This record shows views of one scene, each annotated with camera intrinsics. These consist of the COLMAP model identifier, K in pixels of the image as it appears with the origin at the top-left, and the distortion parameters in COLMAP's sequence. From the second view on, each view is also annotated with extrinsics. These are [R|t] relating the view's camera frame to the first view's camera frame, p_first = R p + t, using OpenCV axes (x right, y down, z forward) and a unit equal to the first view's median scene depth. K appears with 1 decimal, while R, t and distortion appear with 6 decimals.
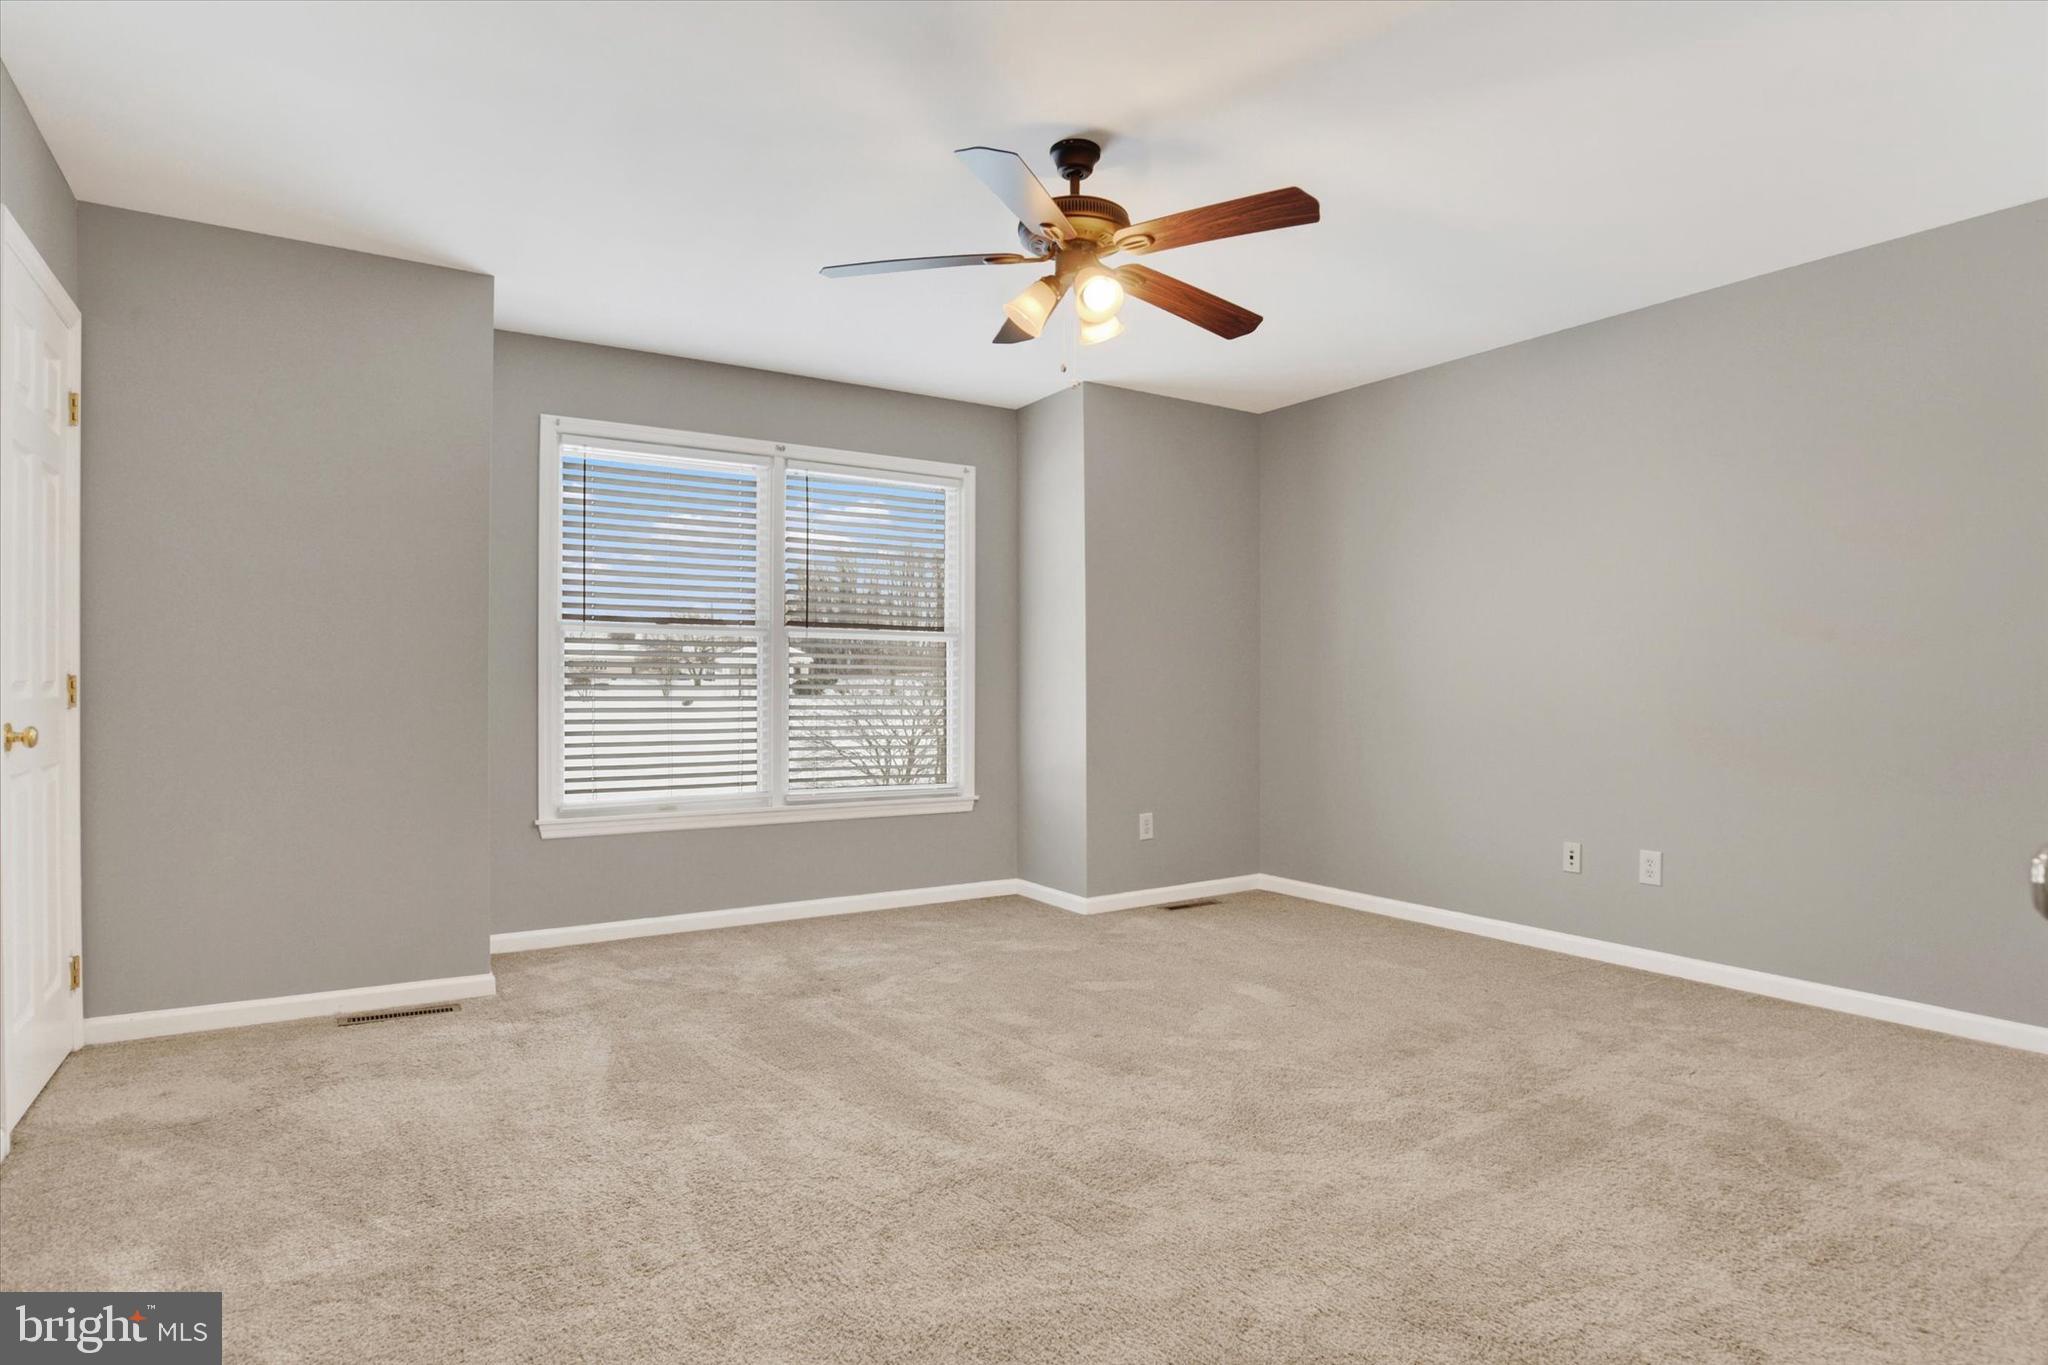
lens RADIAL K [[1083.1, 0, 1020.4], [0, 1083.1, 694.0], [0, 0, 1]] dist [-0.048751, 0.018297]
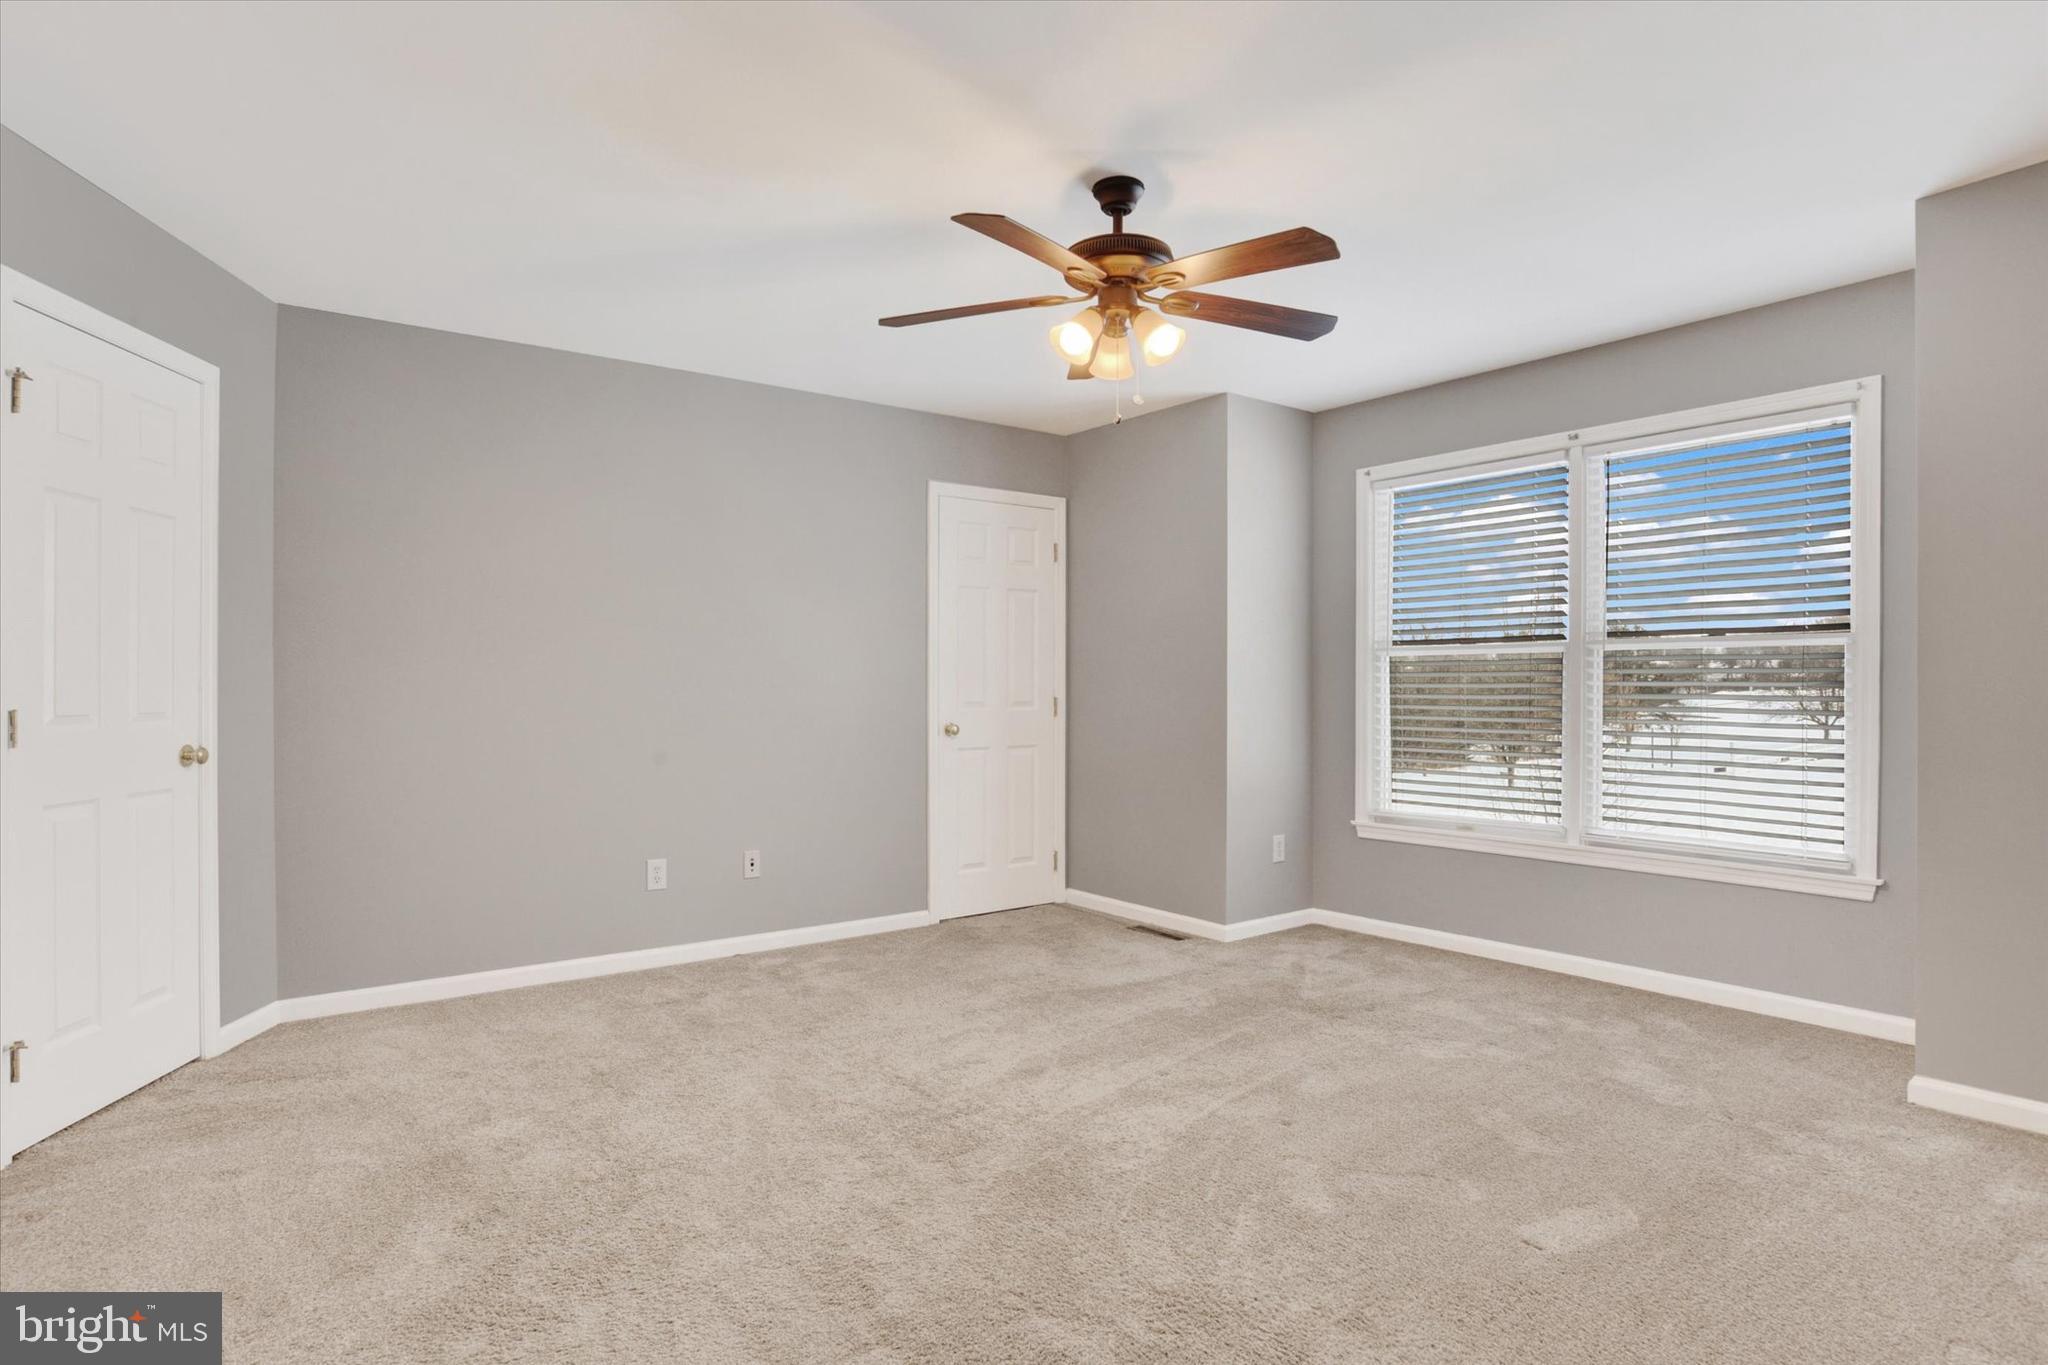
lens RADIAL K [[1083.1, 0, 1020.4], [0, 1083.1, 694.0], [0, 0, 1]] dist [-0.048751, 0.018297]
pose [[0.096906, 0.002725, -0.995290, 0.819328], [-0.006201, 0.999978, 0.002135, -0.023831], [0.995274, 0.005965, 0.096921, 0.638719]]
